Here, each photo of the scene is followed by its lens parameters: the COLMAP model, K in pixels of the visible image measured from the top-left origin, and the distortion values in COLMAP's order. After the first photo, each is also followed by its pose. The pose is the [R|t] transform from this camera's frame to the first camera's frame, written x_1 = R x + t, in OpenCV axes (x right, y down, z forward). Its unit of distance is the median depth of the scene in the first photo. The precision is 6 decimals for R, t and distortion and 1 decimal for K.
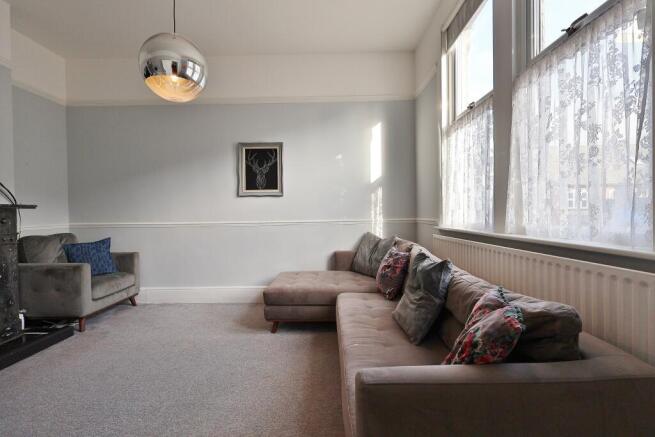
lens RADIAL K [[301.3, 0, 327.5], [0, 301.3, 219.0], [0, 0, 1]] dist [-0.002399, -0.000885]
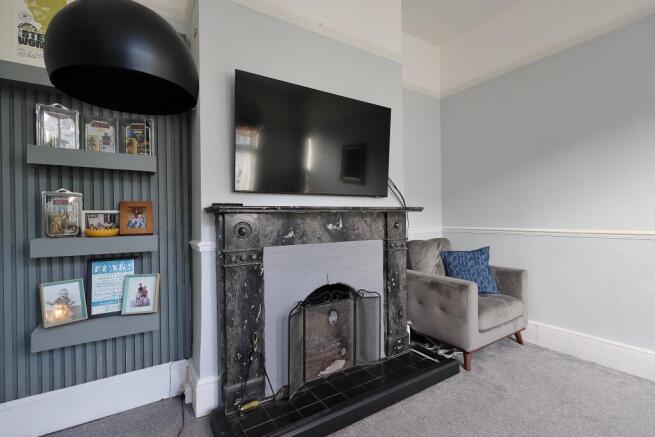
lens RADIAL K [[301.3, 0, 328.1], [0, 301.3, 218.6], [0, 0, 1]] dist [-0.002399, -0.000885]
pose [[0.540333, 0.006557, -0.841425, -0.339347], [-0.007444, 0.999968, 0.003012, -0.011985], [0.841418, 0.004636, 0.540365, 0.261917]]
